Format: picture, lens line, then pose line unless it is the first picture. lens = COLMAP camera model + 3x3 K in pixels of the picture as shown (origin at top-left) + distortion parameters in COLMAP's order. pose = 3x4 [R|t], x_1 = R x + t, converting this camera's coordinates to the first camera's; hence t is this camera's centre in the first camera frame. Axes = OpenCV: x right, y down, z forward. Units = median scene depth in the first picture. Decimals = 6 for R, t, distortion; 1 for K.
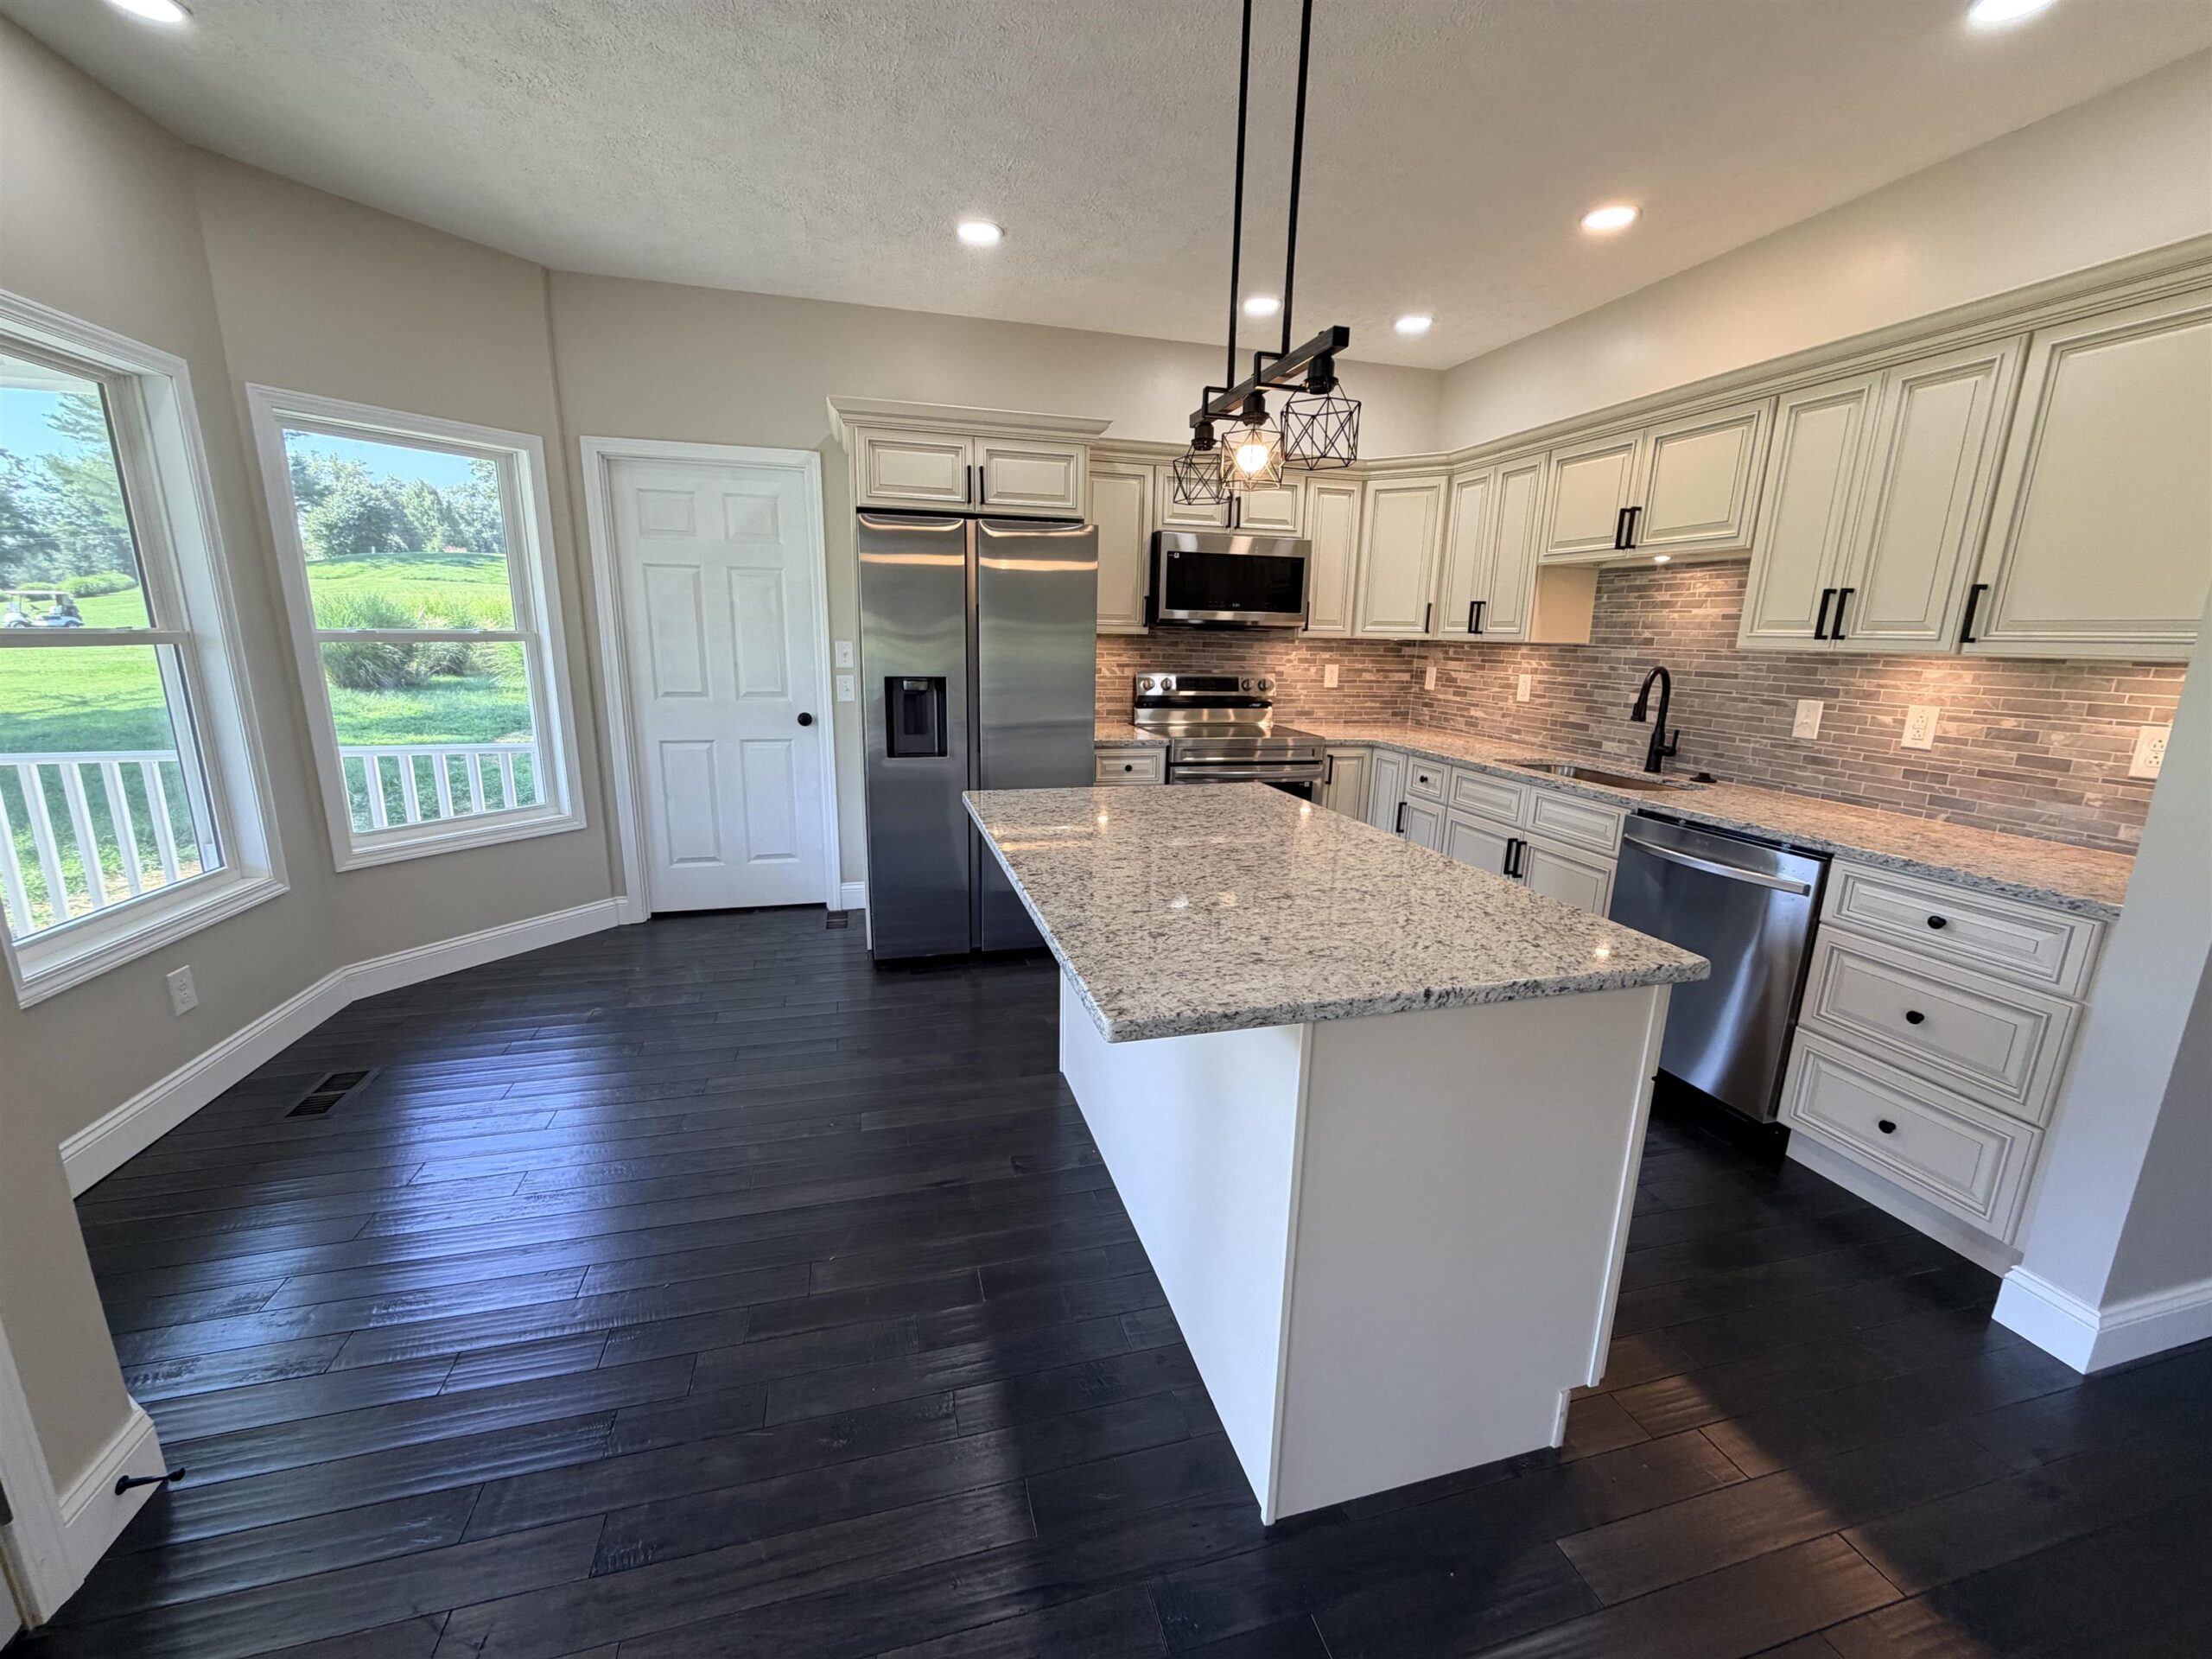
lens RADIAL K [[883.4, 0, 1100.8], [0, 883.4, 830.4], [0, 0, 1]] dist [0.000185, 0.000464]
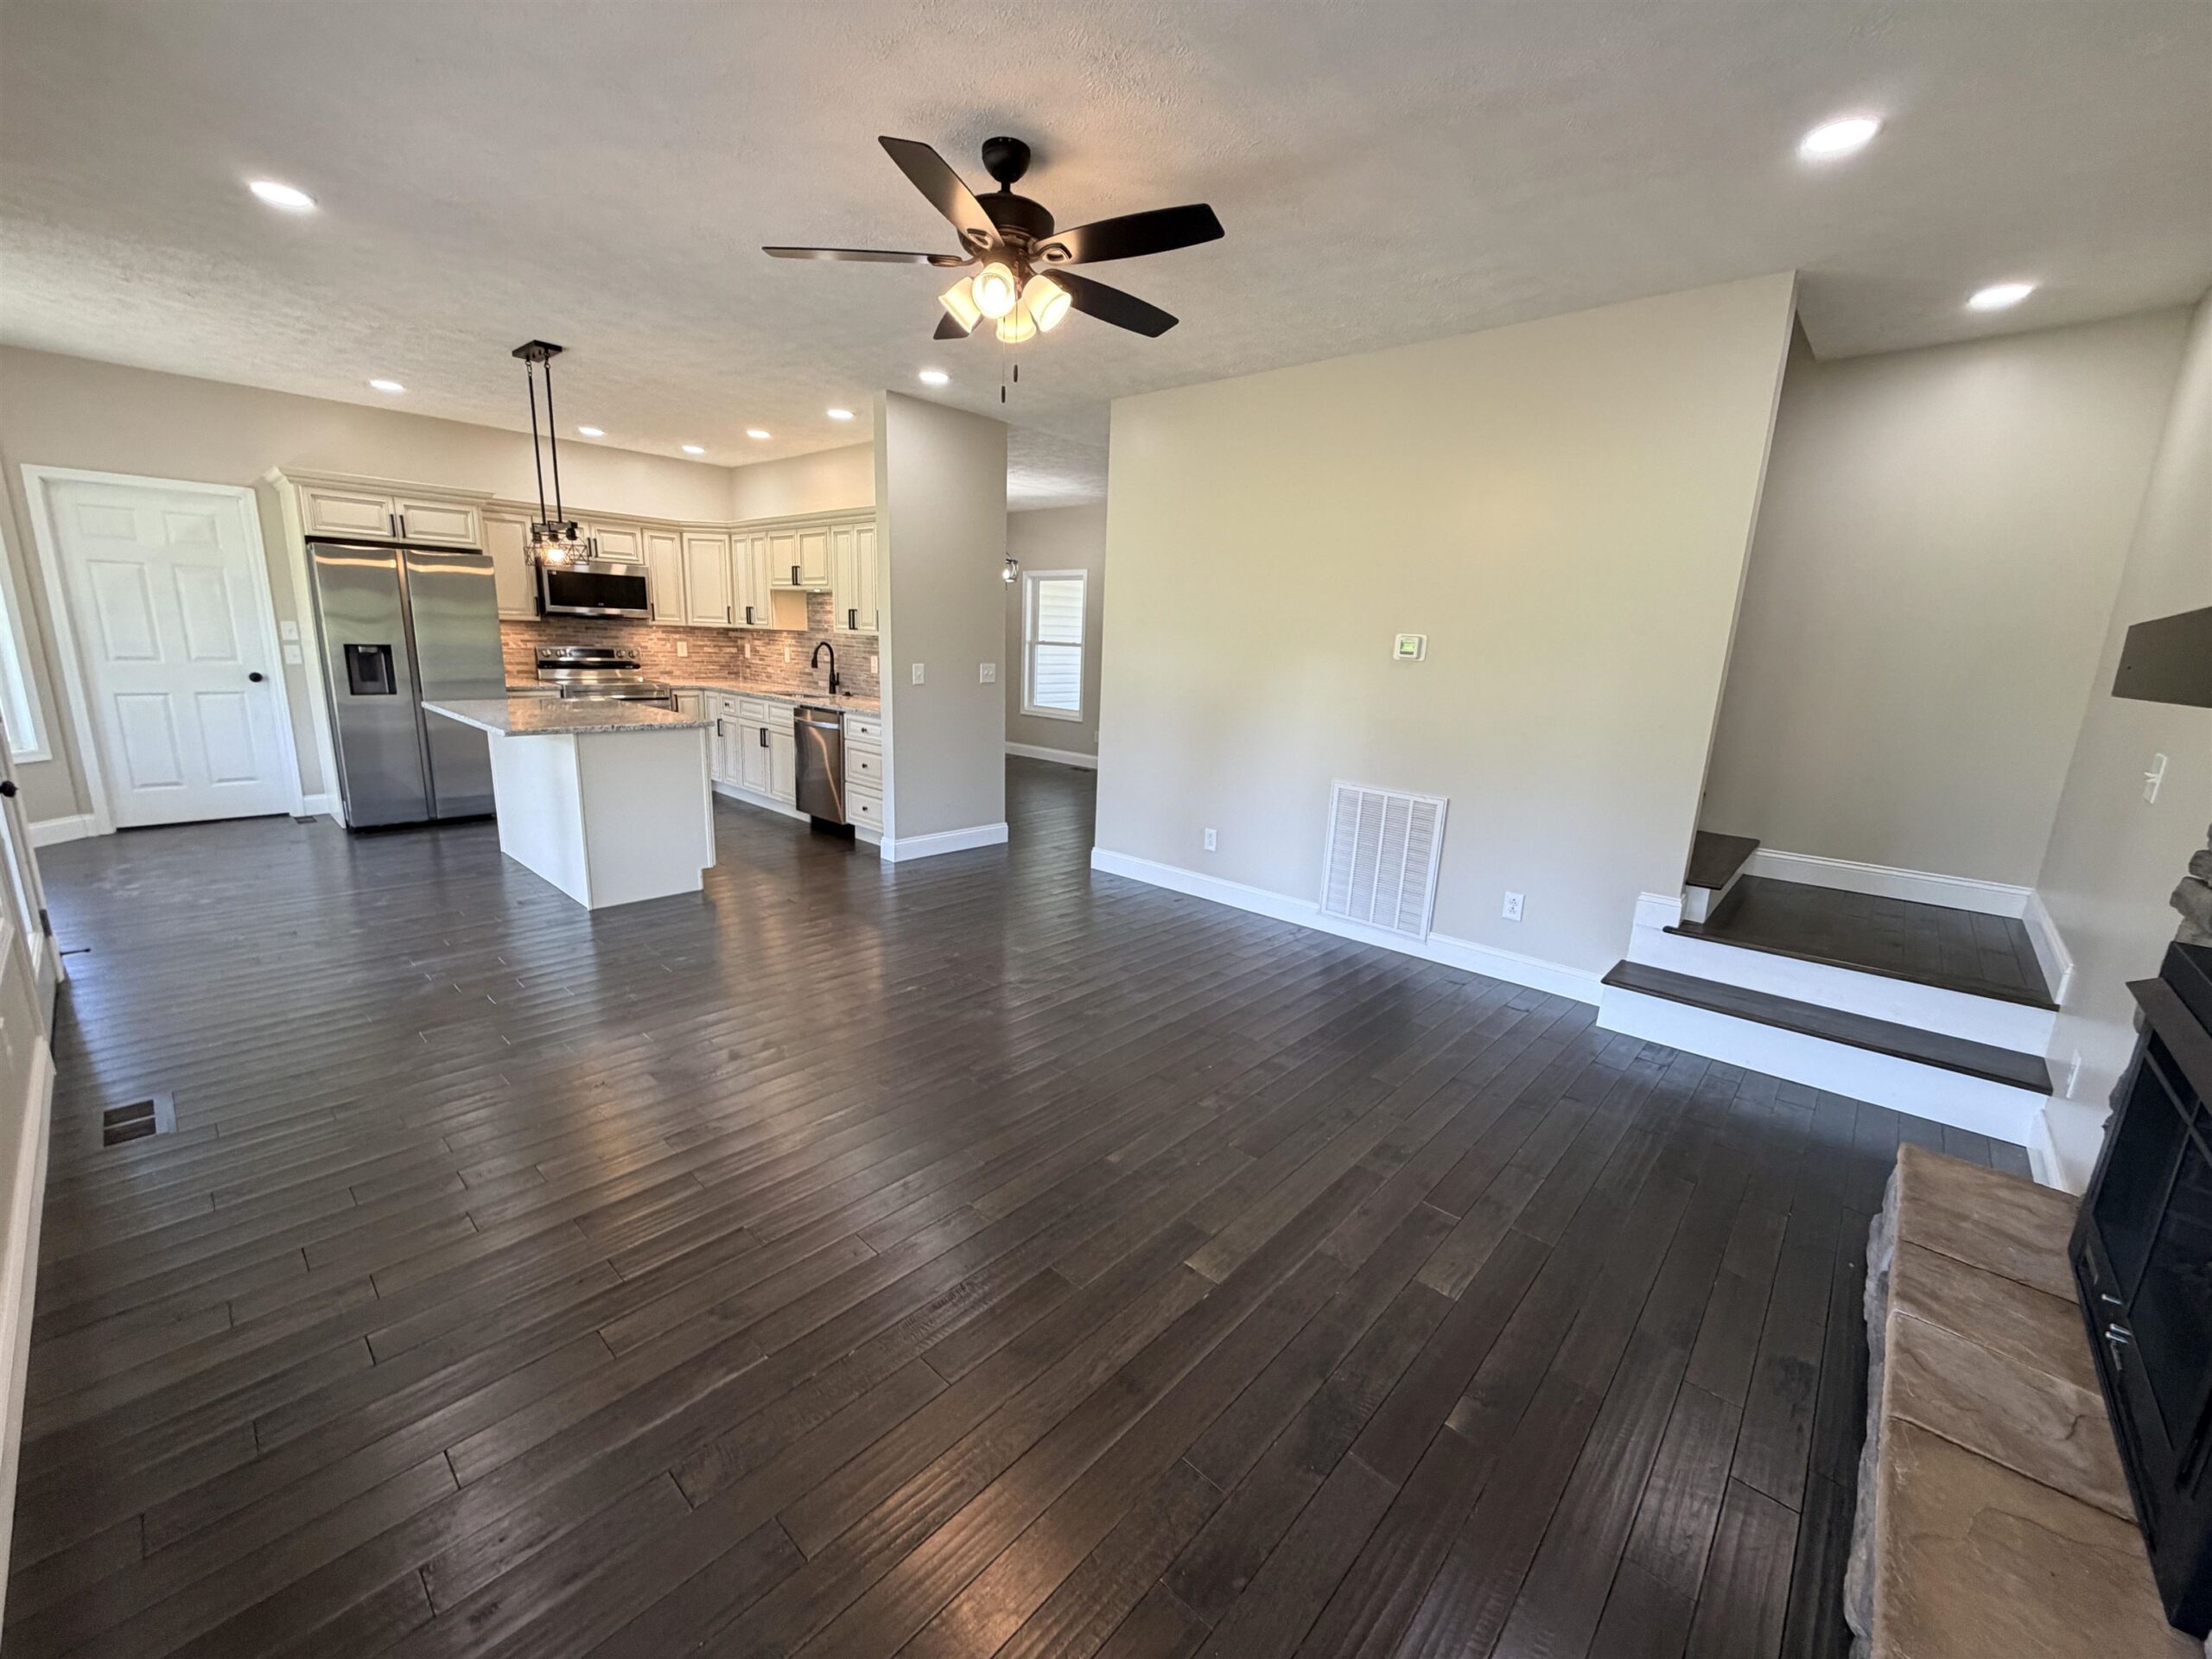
lens RADIAL K [[883.4, 0, 1100.8], [0, 883.4, 830.4], [0, 0, 1]] dist [0.000185, 0.000464]
pose [[0.848000, -0.101728, 0.520142, 0.045427], [0.095627, 0.994667, 0.038633, 0.198298], [-0.521299, 0.016979, 0.853205, -0.923528]]
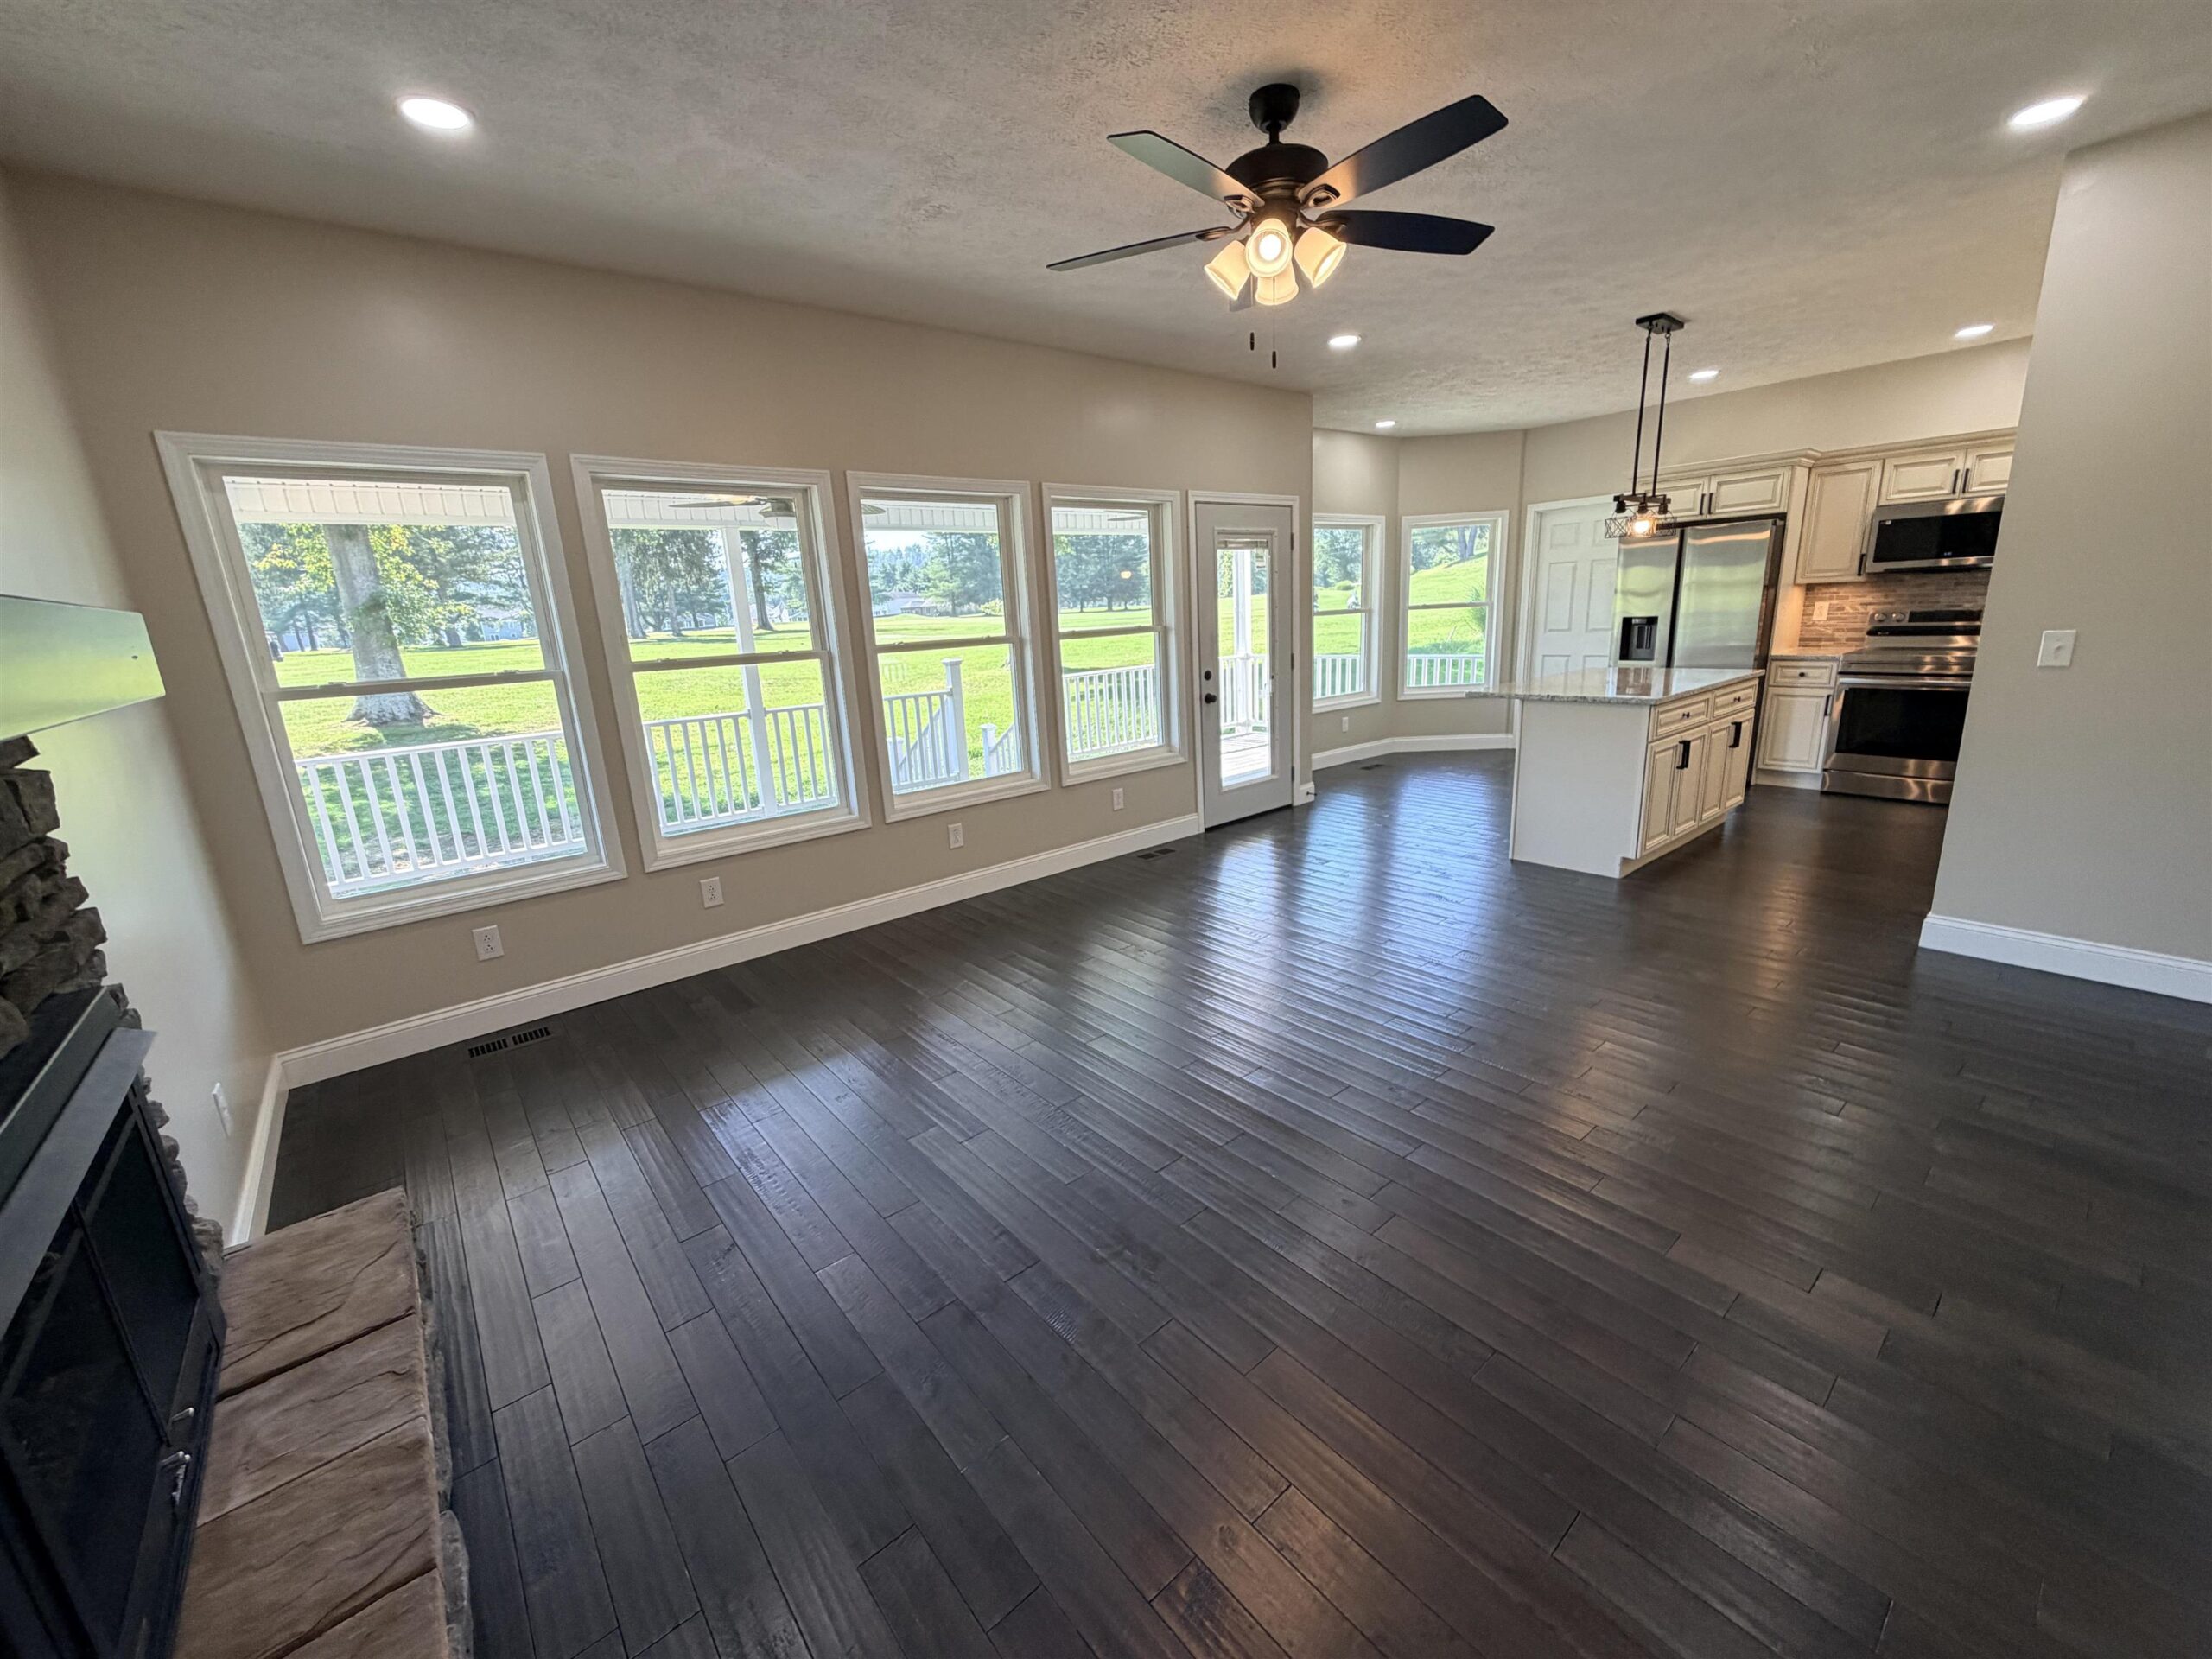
lens RADIAL K [[883.4, 0, 1100.8], [0, 883.4, 830.4], [0, 0, 1]] dist [0.000185, 0.000464]
pose [[0.407896, 0.184365, -0.894221, 0.928324], [-0.143451, 0.980178, 0.136652, 0.153144], [0.901689, 0.072537, 0.426258, -0.684814]]
